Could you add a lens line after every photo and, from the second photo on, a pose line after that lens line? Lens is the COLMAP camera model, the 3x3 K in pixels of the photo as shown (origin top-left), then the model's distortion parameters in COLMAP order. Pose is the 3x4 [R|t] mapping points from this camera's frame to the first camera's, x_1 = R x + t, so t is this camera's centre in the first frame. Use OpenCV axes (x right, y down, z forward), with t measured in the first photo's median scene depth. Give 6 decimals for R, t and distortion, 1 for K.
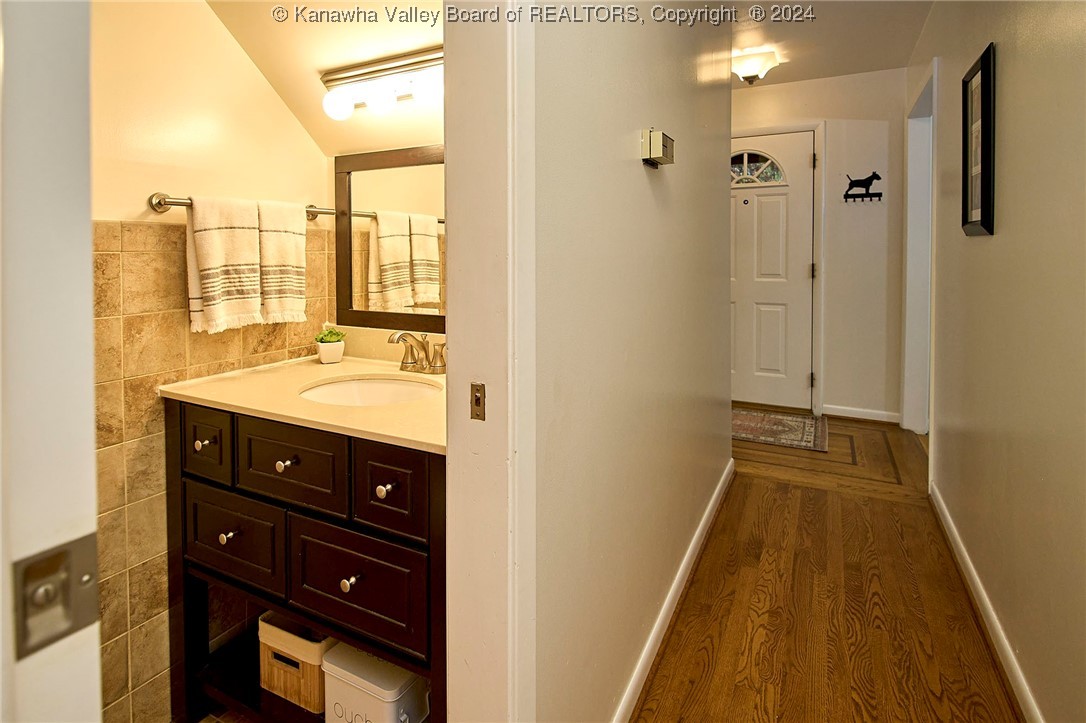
lens RADIAL K [[560.7, 0, 535.1], [0, 560.7, 273.2], [0, 0, 1]] dist [0.000109, -0.001778]
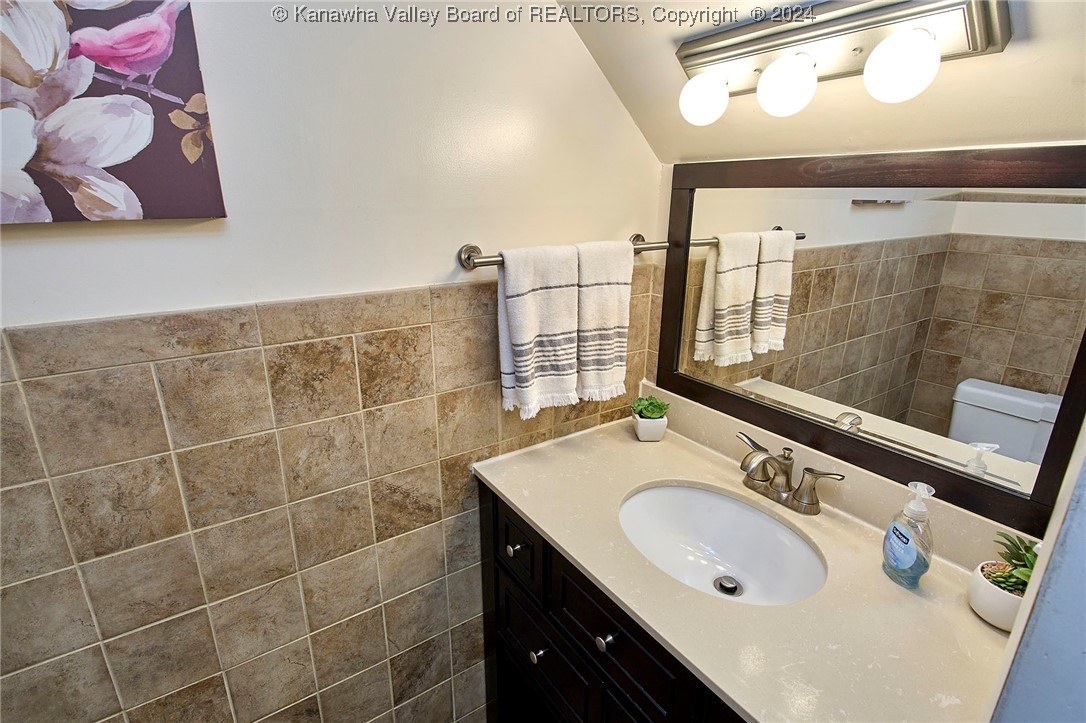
lens RADIAL K [[519.9, 0, 542.4], [0, 519.9, 360.8], [0, 0, 1]] dist [0.016005, -0.000340]
pose [[0.887809, 0.150206, -0.435010, -0.211454], [-0.019316, 0.956566, 0.290874, -0.187461], [0.459806, -0.249838, 0.852150, 0.346026]]
